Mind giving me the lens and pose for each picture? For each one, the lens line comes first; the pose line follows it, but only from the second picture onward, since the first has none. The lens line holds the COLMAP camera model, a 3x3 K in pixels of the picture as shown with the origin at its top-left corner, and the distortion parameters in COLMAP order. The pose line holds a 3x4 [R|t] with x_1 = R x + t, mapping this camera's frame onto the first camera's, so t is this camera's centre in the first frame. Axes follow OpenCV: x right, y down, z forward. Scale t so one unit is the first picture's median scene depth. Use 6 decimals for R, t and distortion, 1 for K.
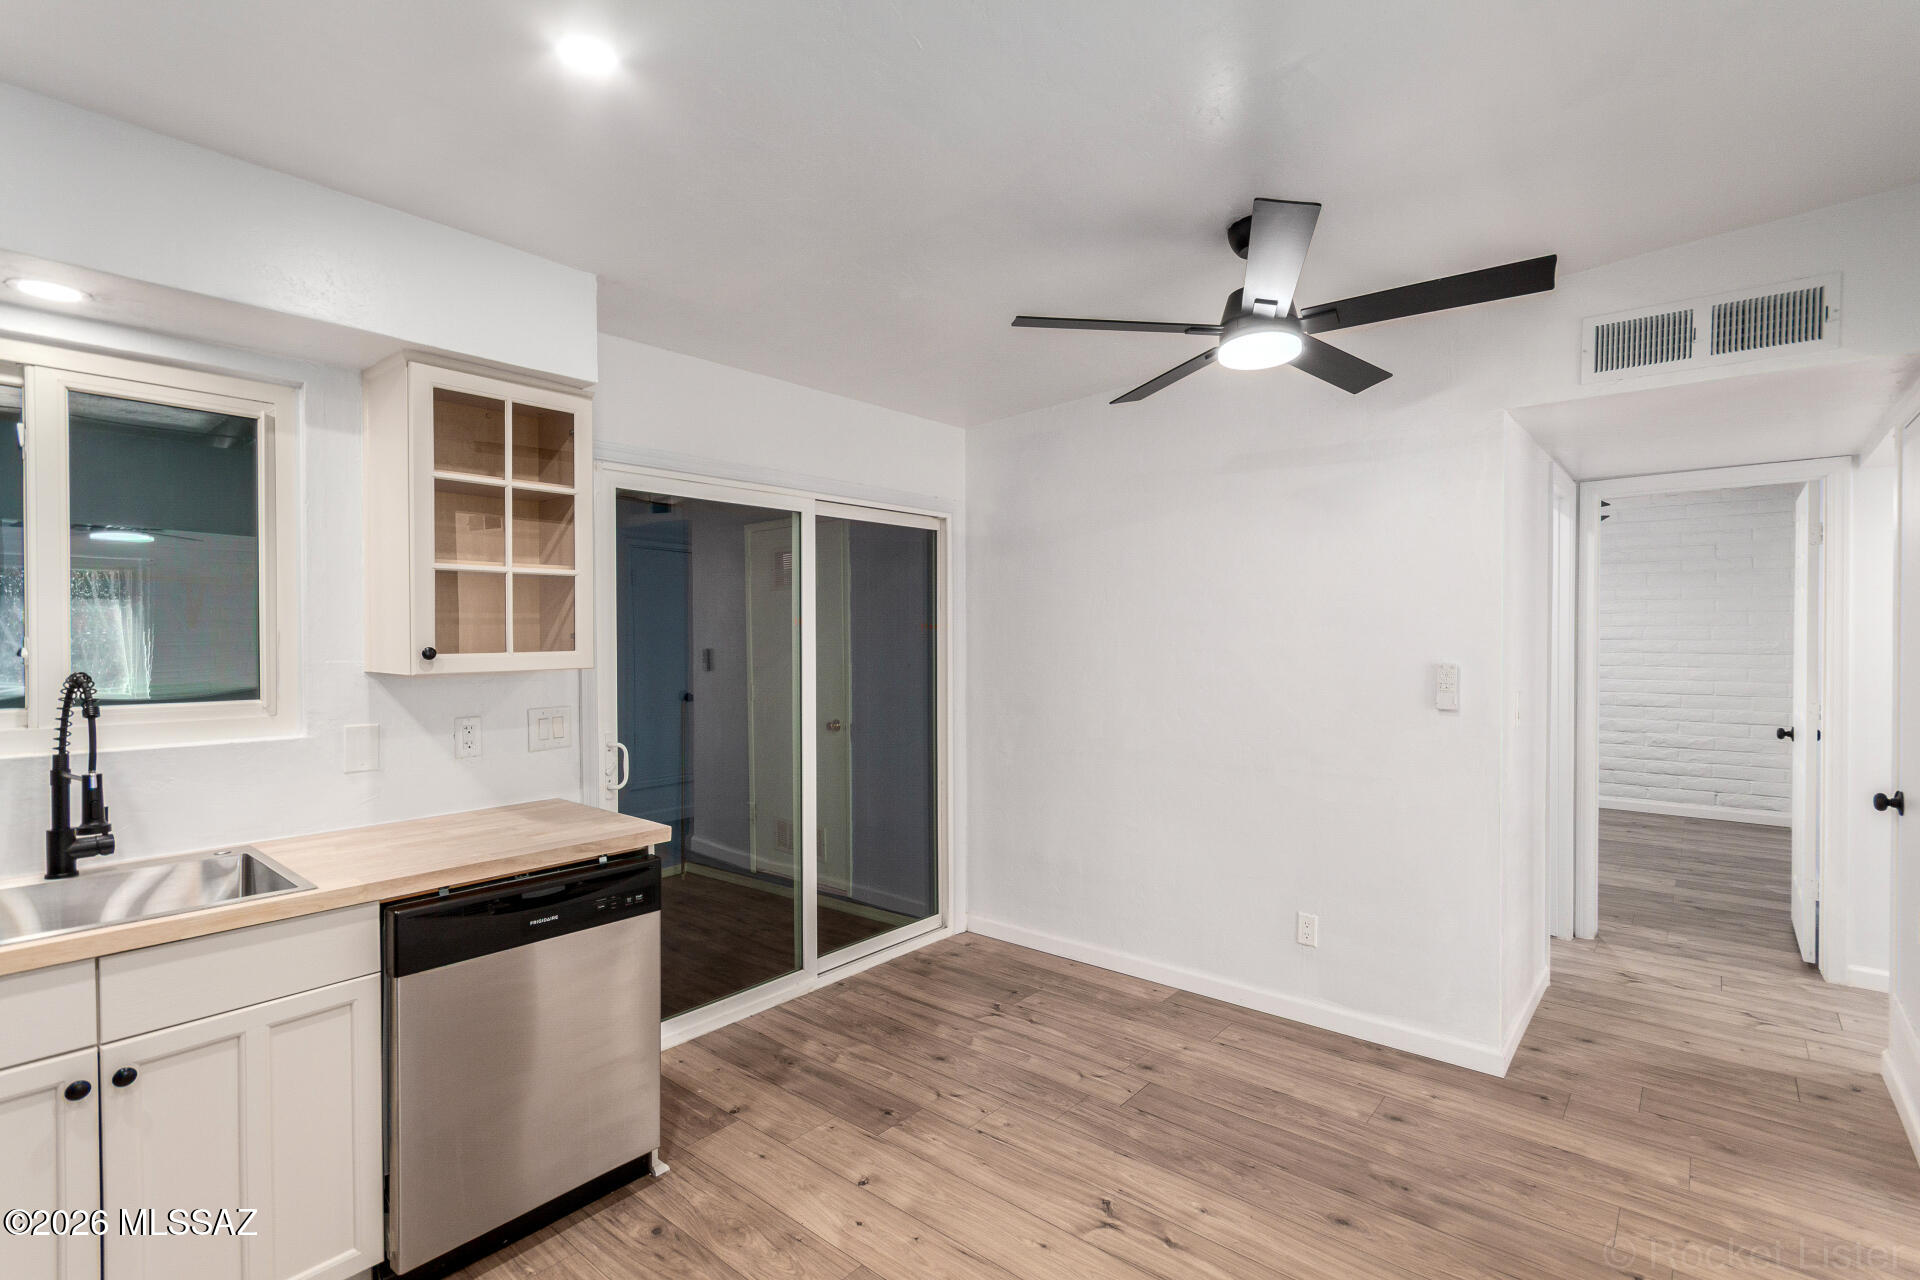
lens RADIAL K [[884.4, 0, 975.6], [0, 884.4, 647.4], [0, 0, 1]] dist [0.000883, 0.000040]
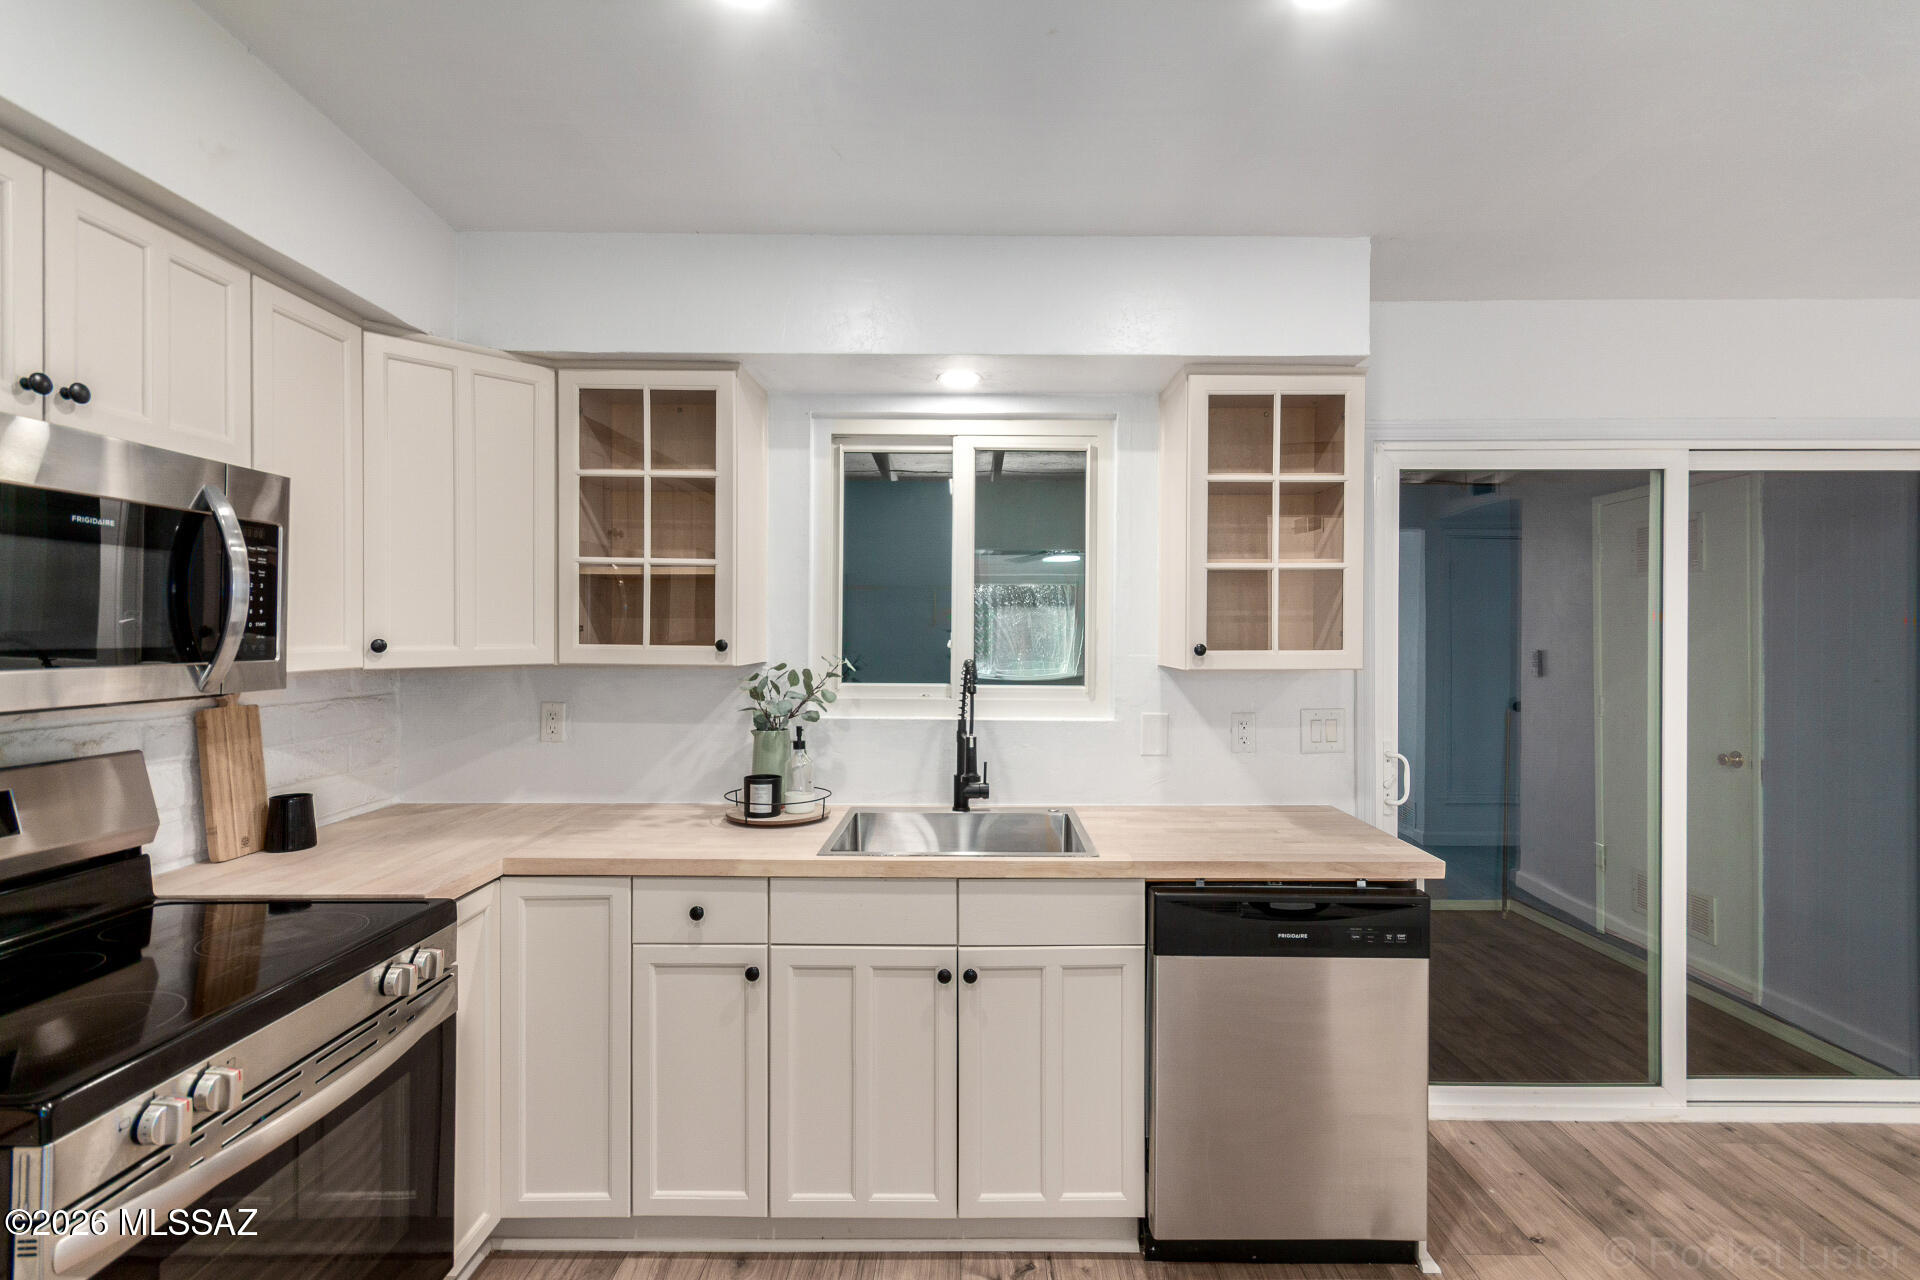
lens RADIAL K [[892.9, 0, 970.4], [0, 892.9, 633.0], [0, 0, 1]] dist [0.003626, 0.000832]
pose [[0.634866, 0.004003, -0.772612, 0.021795], [-0.014788, 0.999866, -0.006971, -0.001491], [0.772480, 0.015851, 0.634841, 0.103863]]
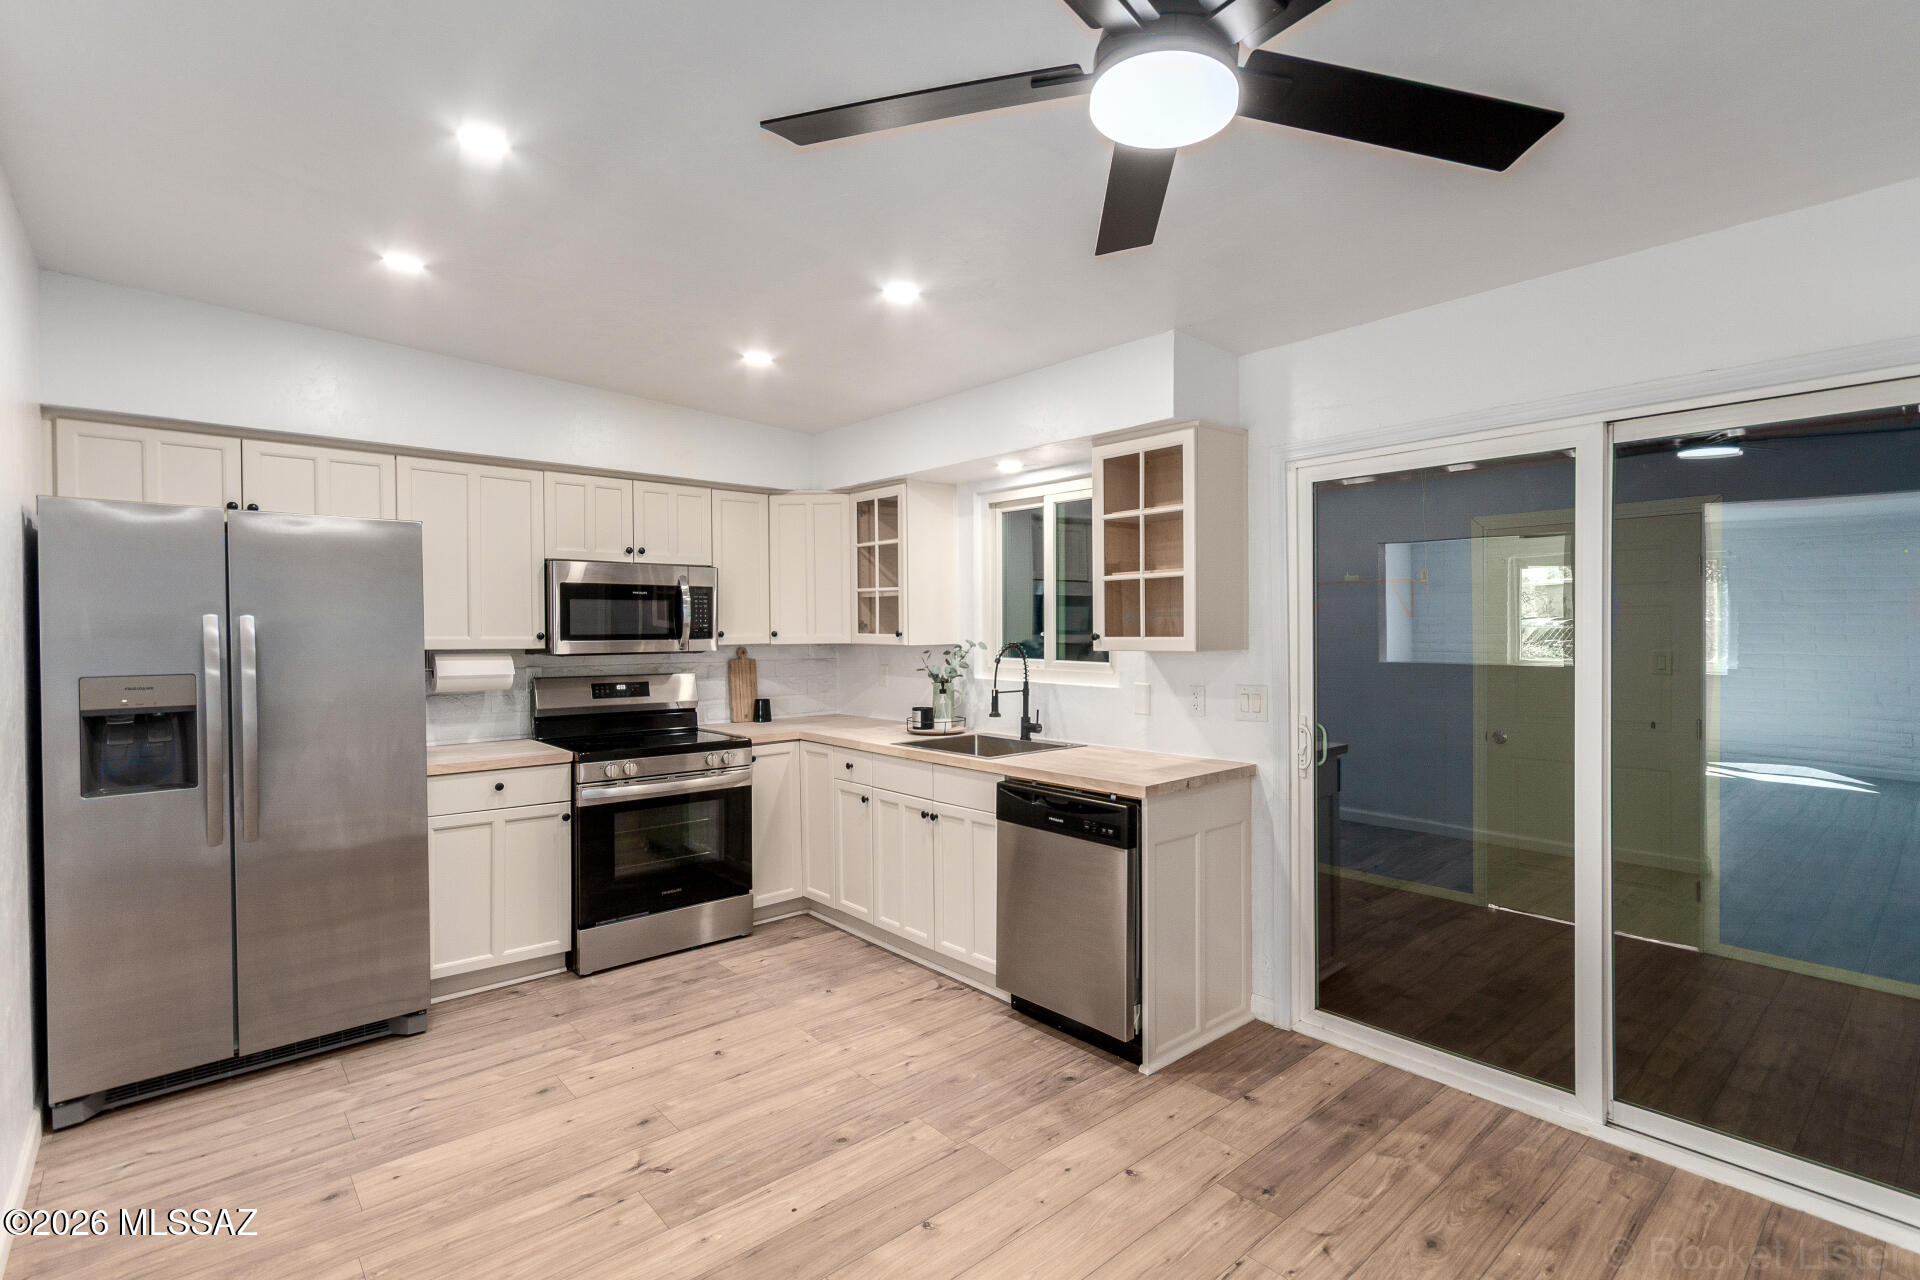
lens RADIAL K [[903.5, 0, 985.4], [0, 903.5, 641.0], [0, 0, 1]] dist [0.002318, 0.000552]
pose [[-0.145475, 0.019234, -0.989175, 0.823810], [-0.007218, 0.999764, 0.020501, -0.014166], [0.989336, 0.010123, -0.145301, 0.901373]]
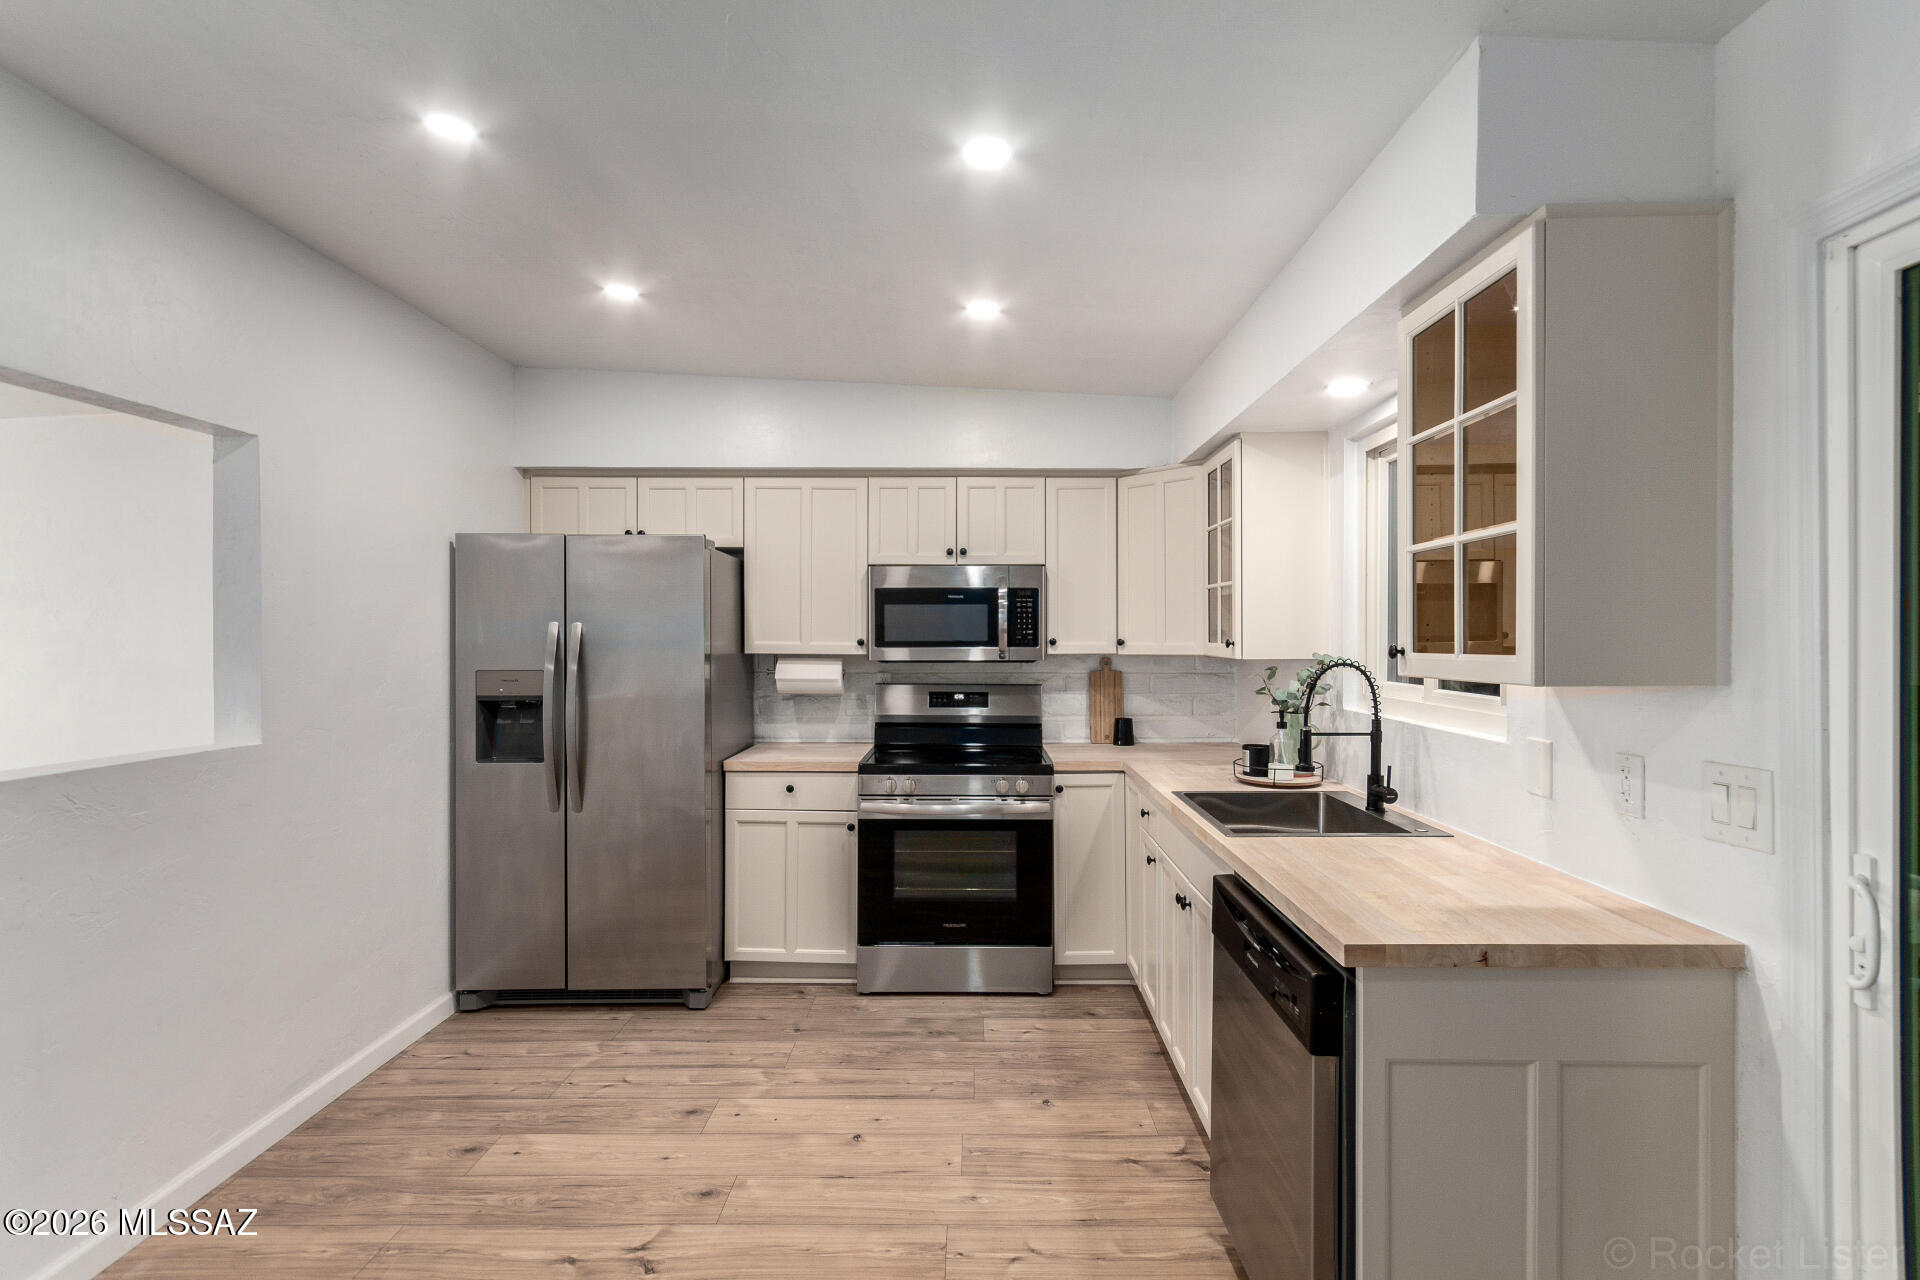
lens RADIAL K [[886.4, 0, 969.7], [0, 886.4, 643.1], [0, 0, 1]] dist [-0.000195, 0.007279]
pose [[-0.773409, 0.009057, -0.633843, 0.224805], [-0.004558, 0.999793, 0.019847, -0.014909], [0.633891, 0.018239, -0.773207, 1.222551]]
